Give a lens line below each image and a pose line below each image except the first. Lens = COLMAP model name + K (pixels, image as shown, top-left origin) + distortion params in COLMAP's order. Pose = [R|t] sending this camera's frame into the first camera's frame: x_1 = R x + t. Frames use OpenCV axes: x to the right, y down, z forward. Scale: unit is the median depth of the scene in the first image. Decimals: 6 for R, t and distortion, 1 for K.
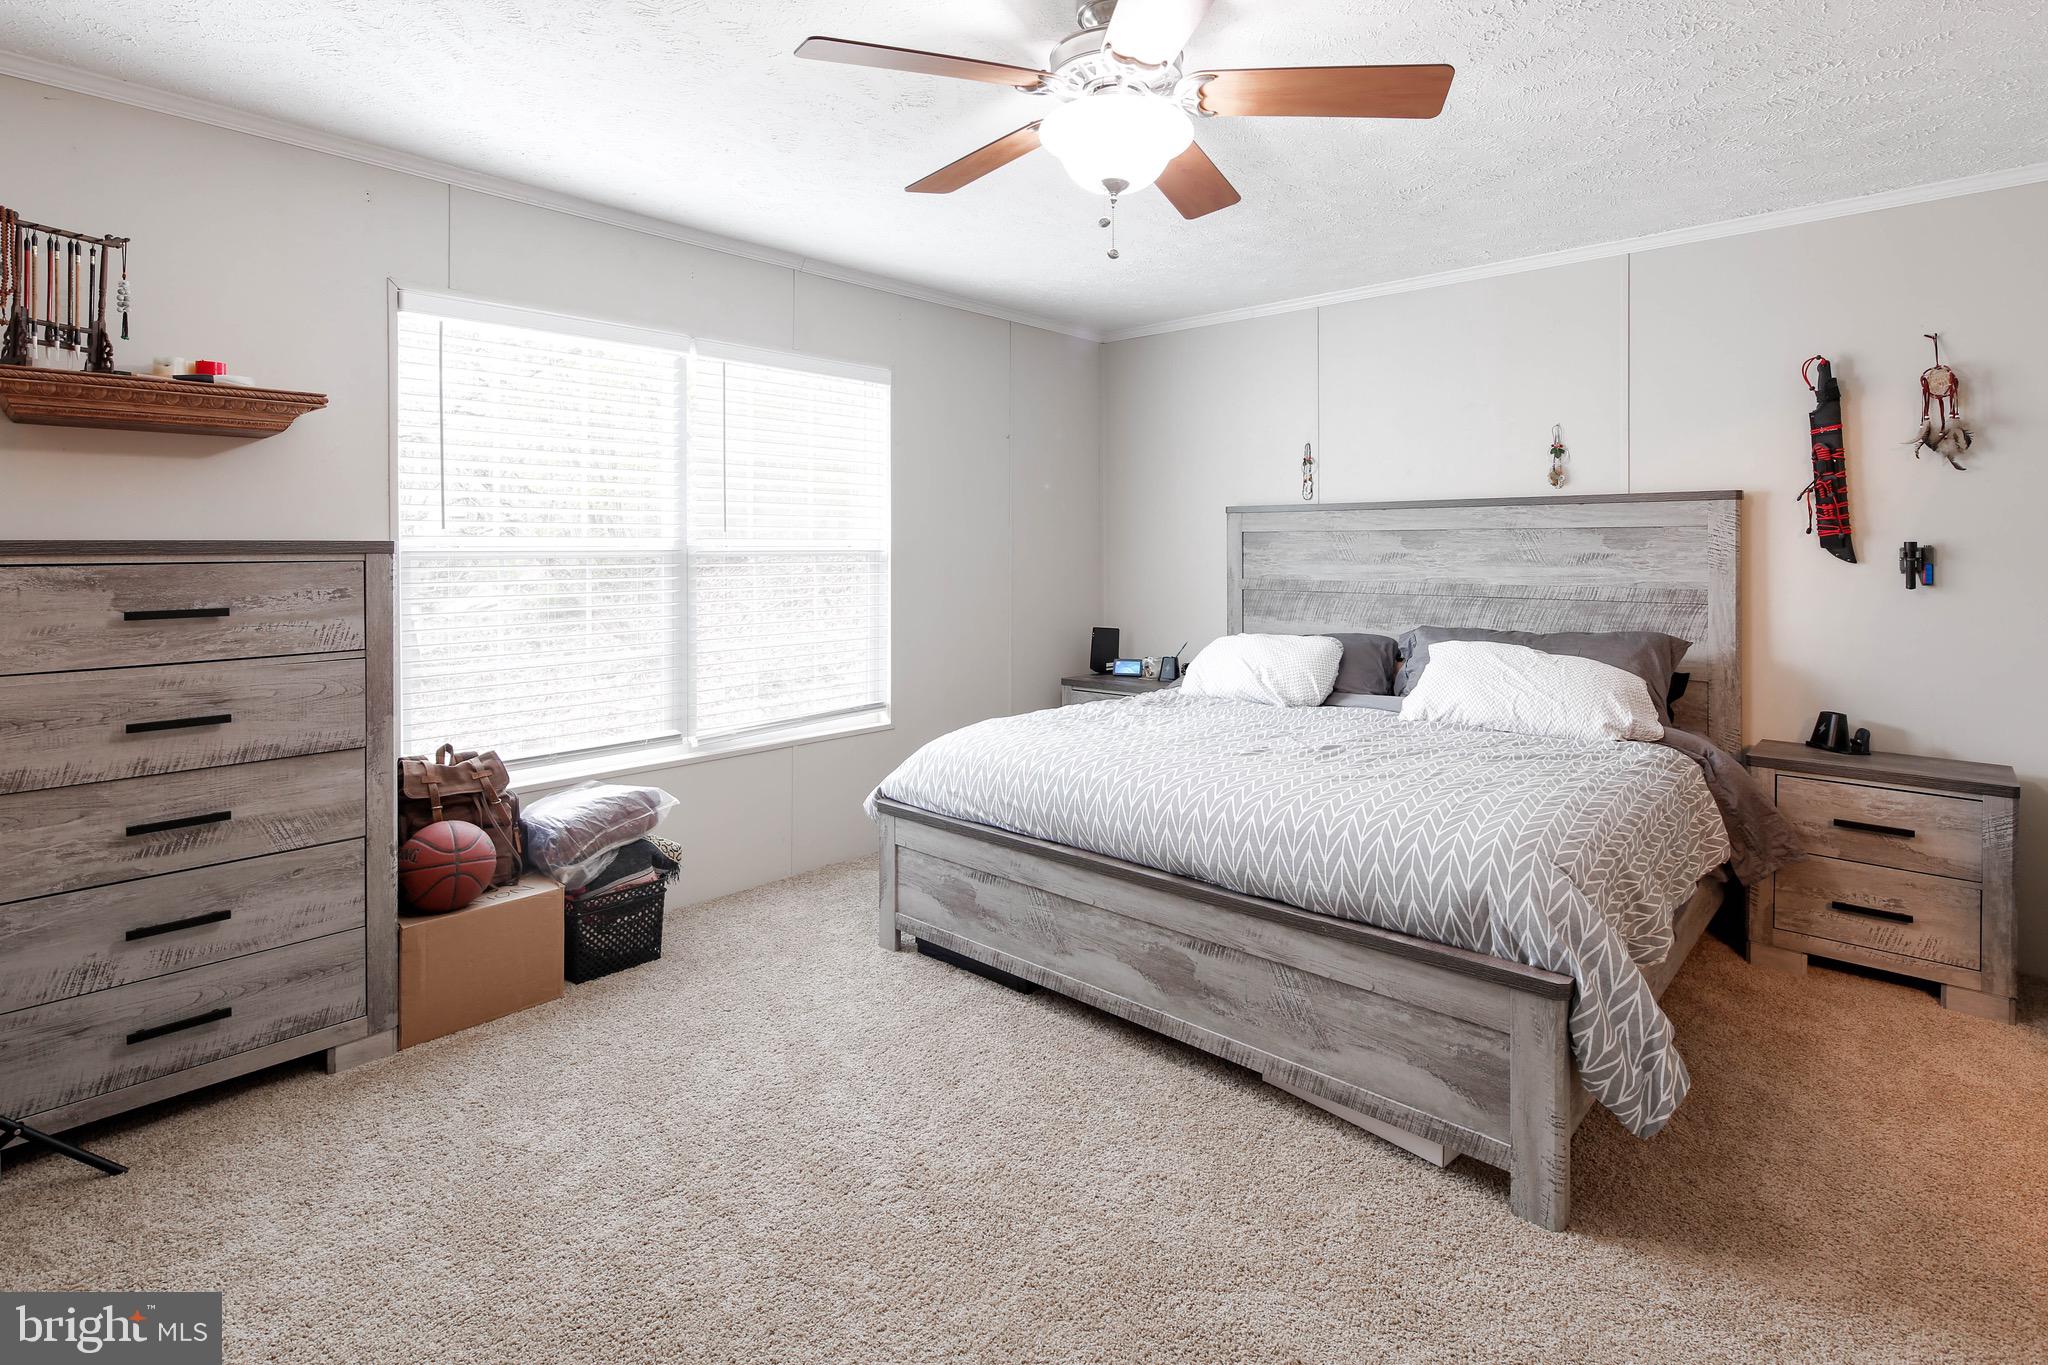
lens RADIAL K [[998.3, 0, 1006.2], [0, 998.3, 544.0], [0, 0, 1]] dist [0.004165, -0.001934]
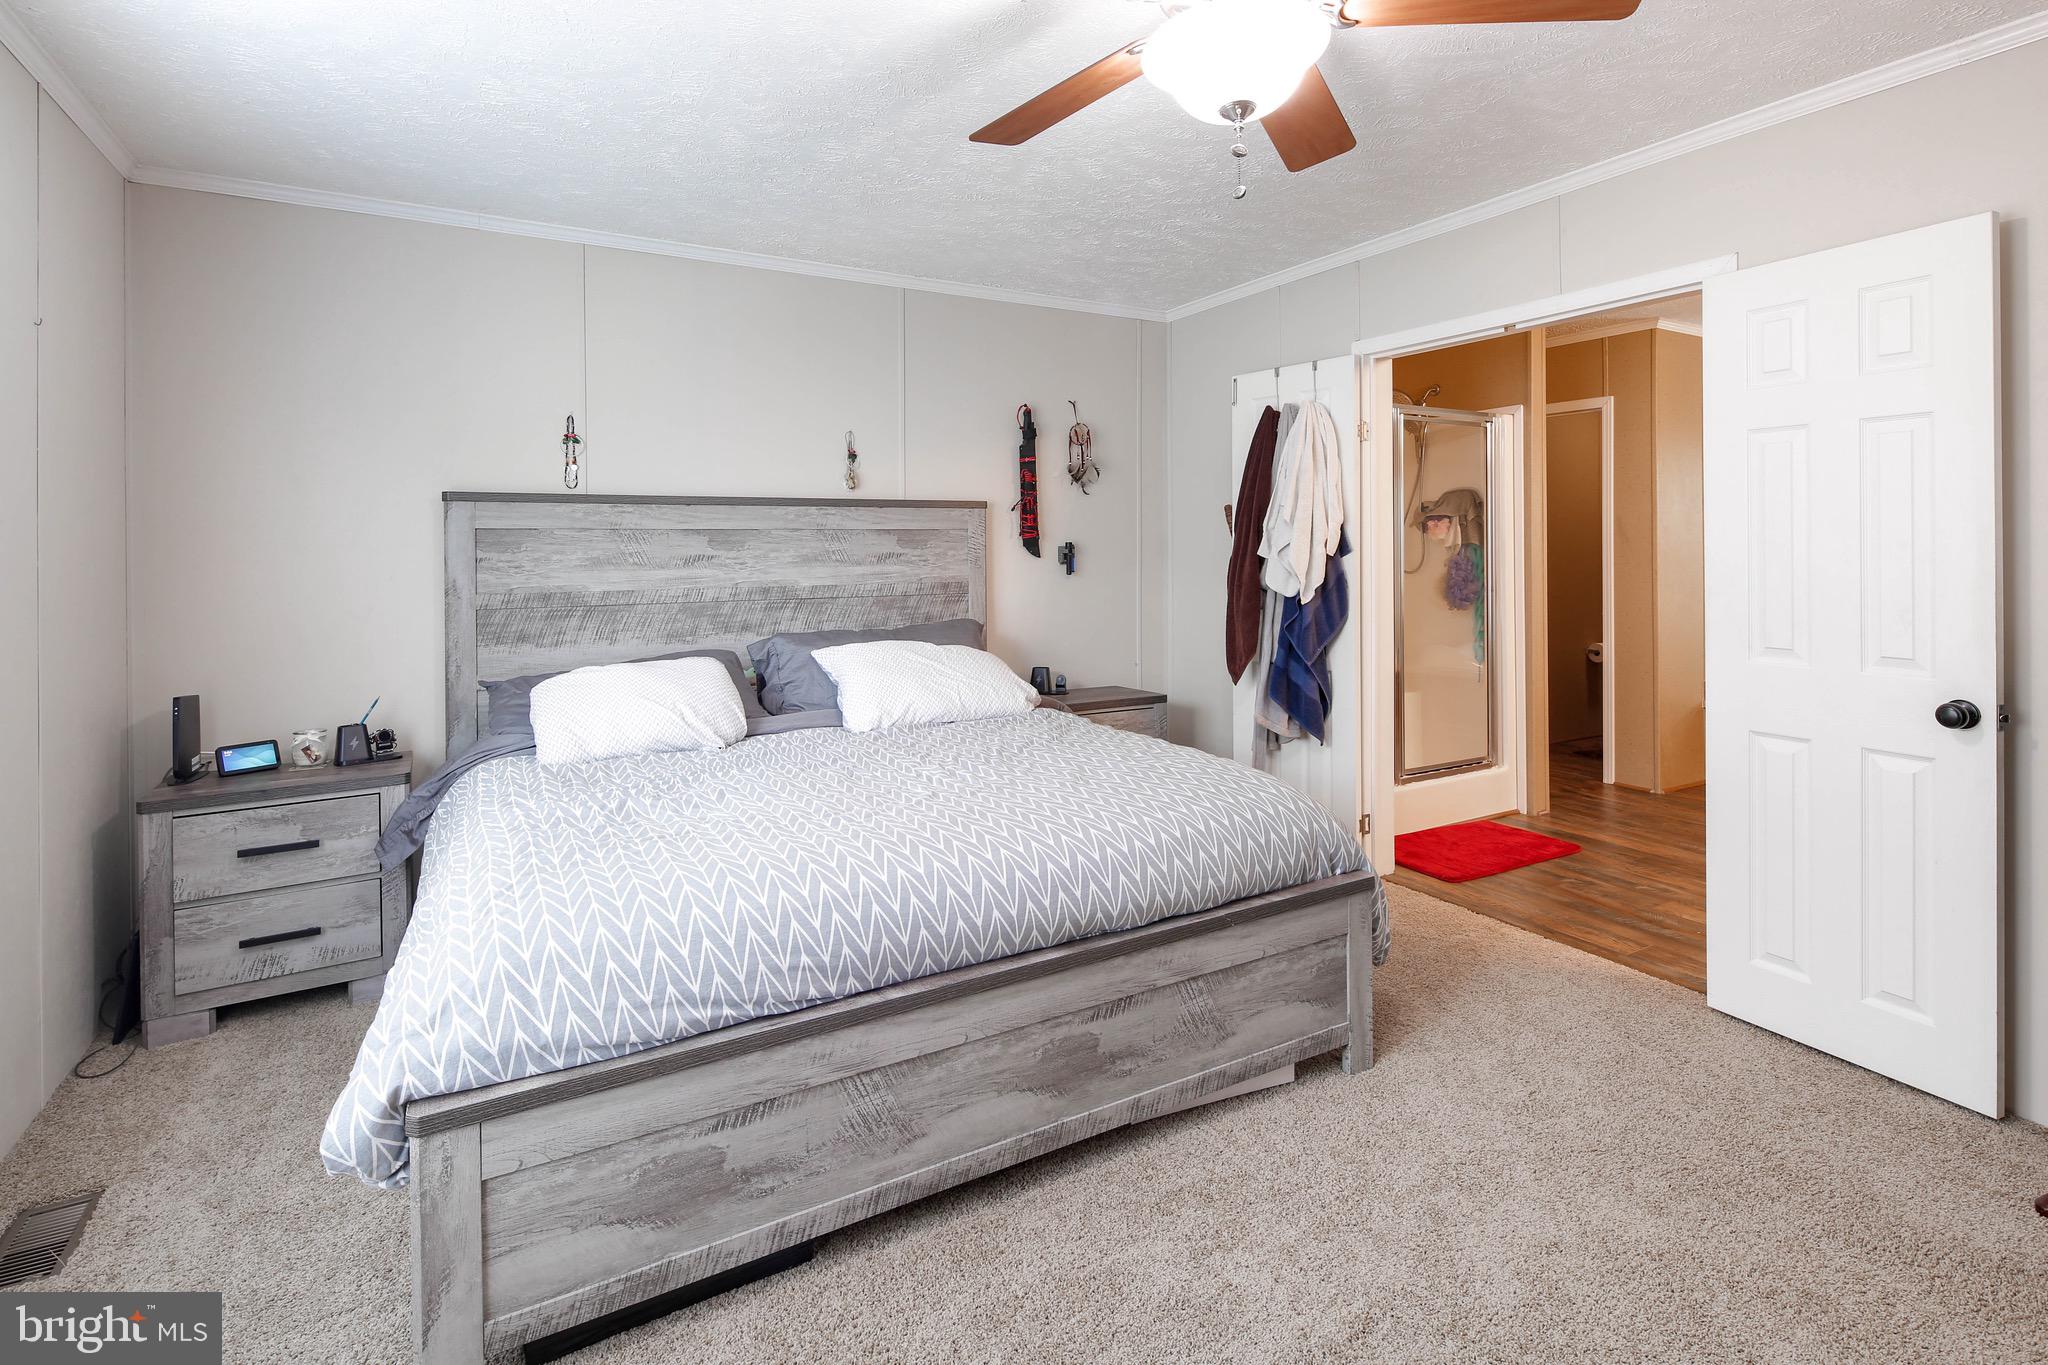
lens RADIAL K [[998.3, 0, 1053.7], [0, 998.3, 552.8], [0, 0, 1]] dist [0.004165, -0.001934]
pose [[0.282029, -0.006707, 0.959382, -0.462674], [0.004057, 0.999975, 0.005798, 0.003916], [-0.959397, 0.002257, 0.282049, 0.583389]]
